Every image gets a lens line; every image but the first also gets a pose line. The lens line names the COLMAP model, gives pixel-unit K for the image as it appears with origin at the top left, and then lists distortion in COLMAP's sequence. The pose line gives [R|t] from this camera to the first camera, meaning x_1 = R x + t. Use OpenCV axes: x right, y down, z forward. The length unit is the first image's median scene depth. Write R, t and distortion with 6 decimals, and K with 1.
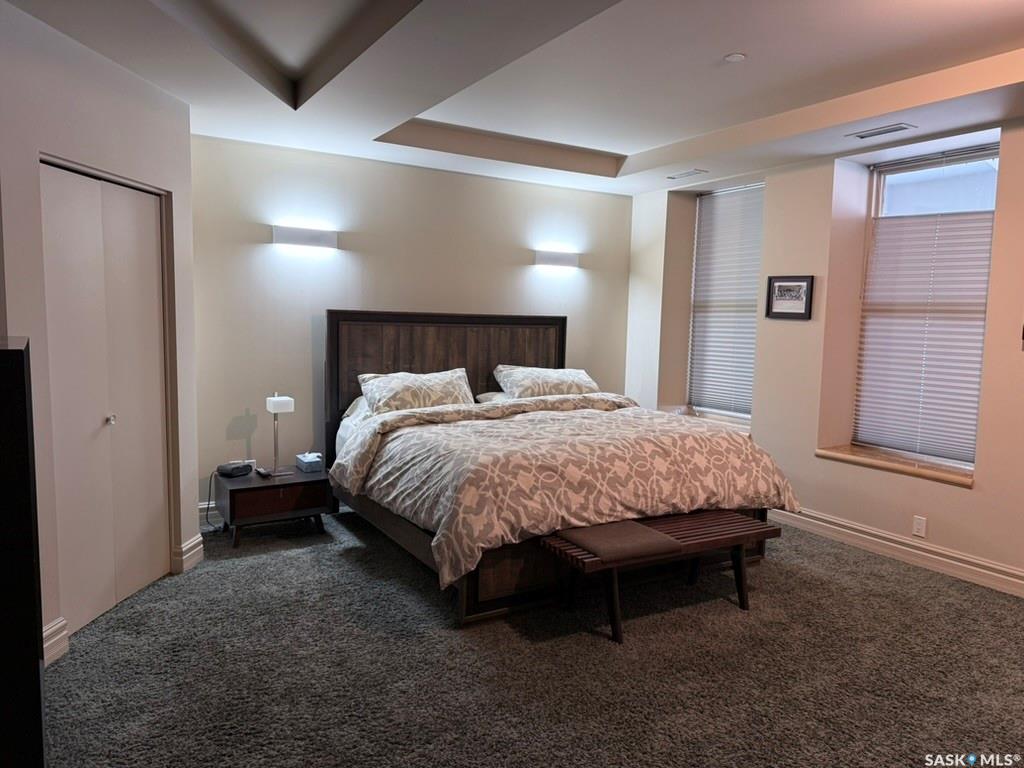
lens RADIAL K [[719.1, 0, 519.4], [0, 719.1, 384.9], [0, 0, 1]] dist [0.167538, -0.258484]
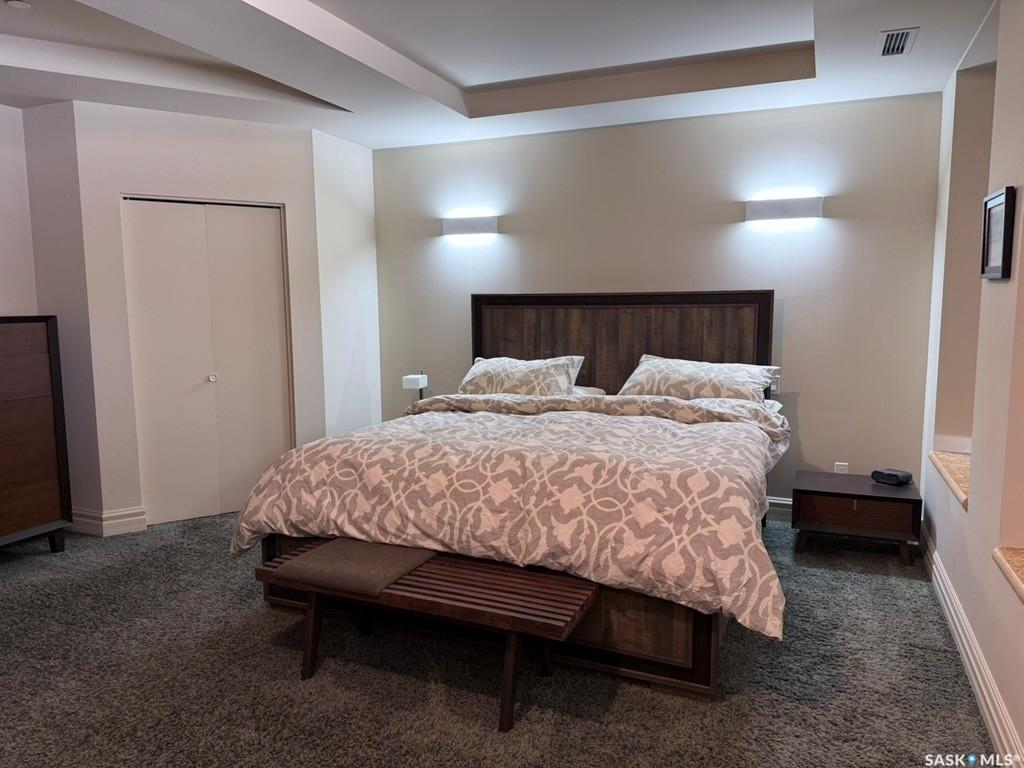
lens RADIAL K [[719.1, 0, 519.4], [0, 719.1, 384.9], [0, 0, 1]] dist [0.167538, -0.258484]
pose [[0.575199, 0.067475, -0.815226, 0.751353], [-0.059250, 0.997411, 0.040749, -0.025067], [0.815865, 0.024864, 0.577708, 0.565754]]
